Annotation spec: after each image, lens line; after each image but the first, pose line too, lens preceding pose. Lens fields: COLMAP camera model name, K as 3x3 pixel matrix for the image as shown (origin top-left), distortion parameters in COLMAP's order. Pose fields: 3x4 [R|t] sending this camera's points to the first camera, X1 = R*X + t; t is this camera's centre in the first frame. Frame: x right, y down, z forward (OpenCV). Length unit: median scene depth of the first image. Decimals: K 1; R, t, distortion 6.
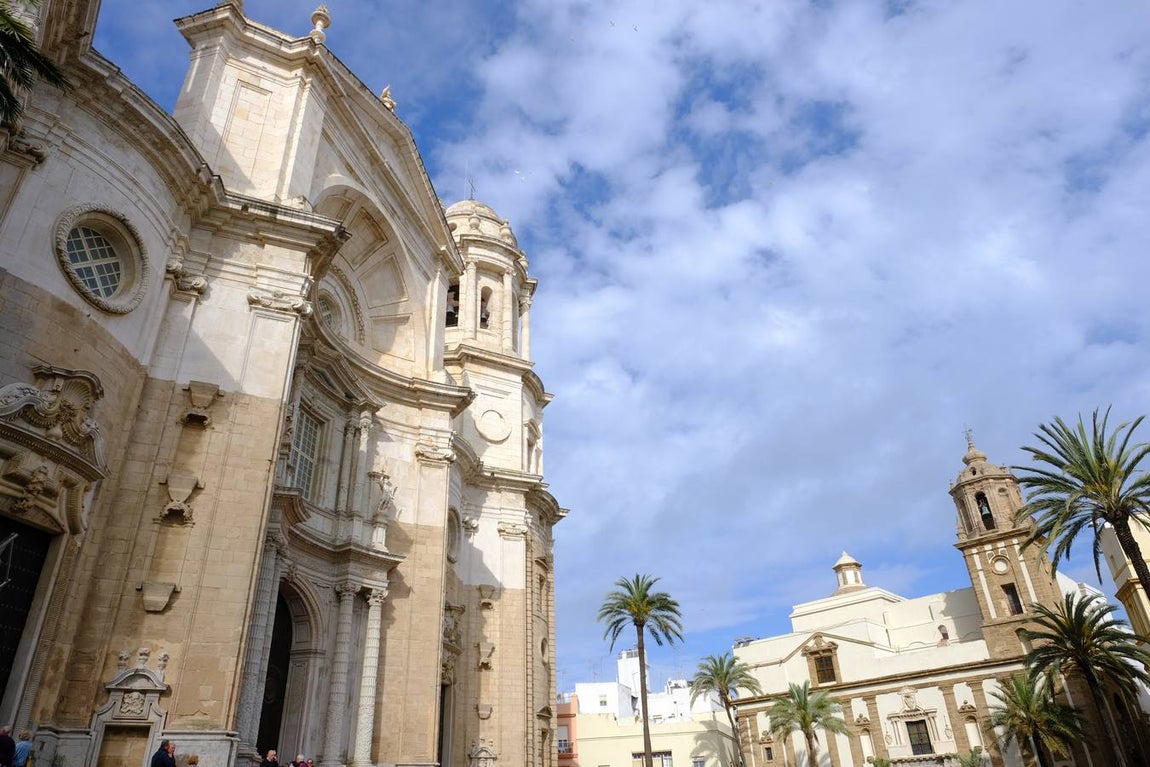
lens RADIAL K [[781.9, 0, 570.8], [0, 781.9, 382.0], [0, 0, 1]] dist [-0.015939, 0.007836]
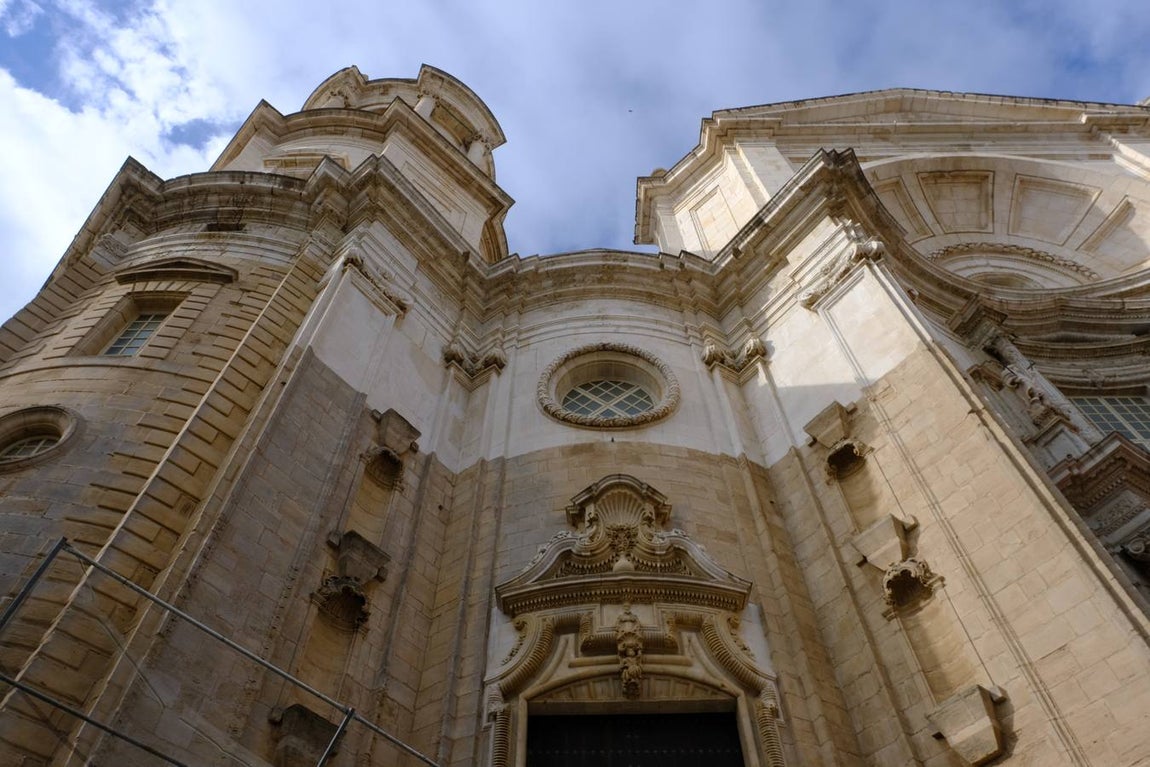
lens RADIAL K [[781.9, 0, 570.8], [0, 781.9, 382.0], [0, 0, 1]] dist [-0.015939, 0.007836]
pose [[0.259558, -0.784017, -0.563868, -0.152209], [0.483747, 0.610898, -0.626731, 0.292050], [0.835834, -0.110096, 0.537829, 0.515464]]
